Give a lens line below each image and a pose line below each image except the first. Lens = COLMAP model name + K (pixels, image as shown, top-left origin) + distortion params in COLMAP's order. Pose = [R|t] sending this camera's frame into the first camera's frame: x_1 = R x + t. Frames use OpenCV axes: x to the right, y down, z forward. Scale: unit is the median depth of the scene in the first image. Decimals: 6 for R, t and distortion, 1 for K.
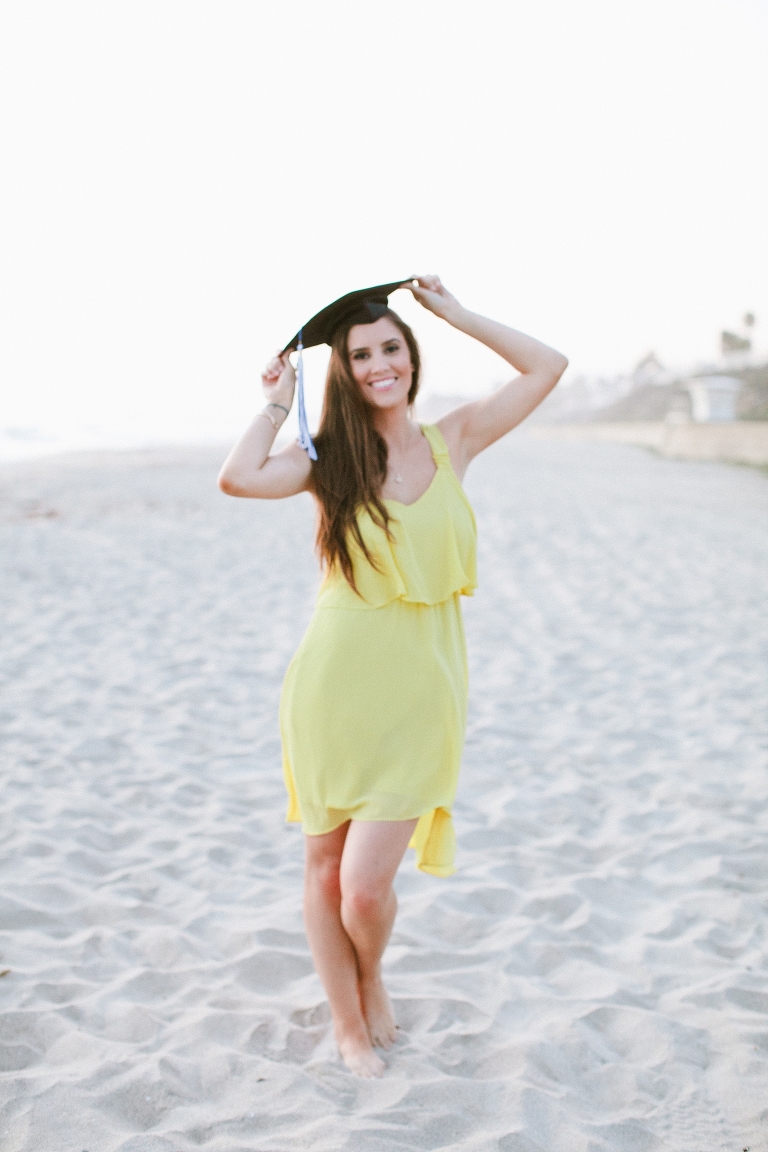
lens RADIAL K [[1658.0, 0, 384.0], [0, 1658.0, 576.0], [0, 0, 1]] dist [-0.038798, -0.027611]
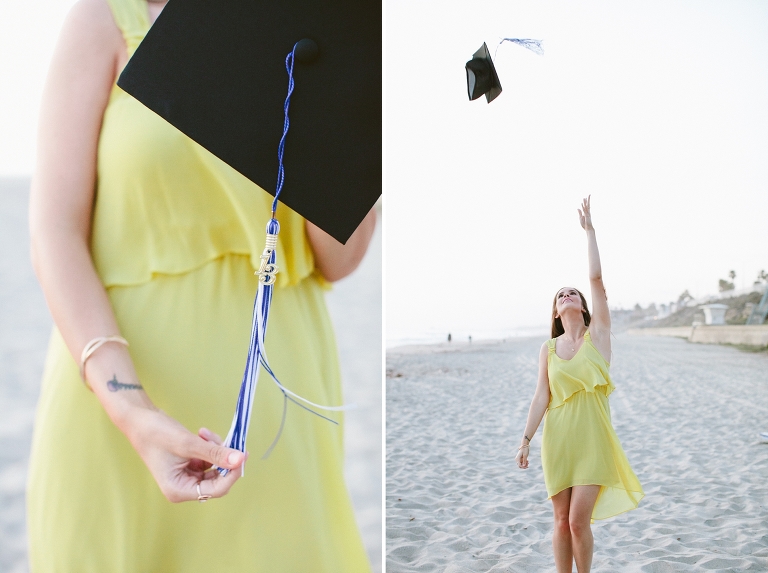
lens RADIAL K [[1077.3, 0, 384.0], [0, 1077.3, 286.5], [0, 0, 1]] dist [-0.194200, 0.002002]
pose [[0.984000, -0.029973, -0.175628, 0.050843], [0.007131, 0.991584, -0.129270, 0.048935], [0.178024, 0.125949, 0.975932, -0.668290]]
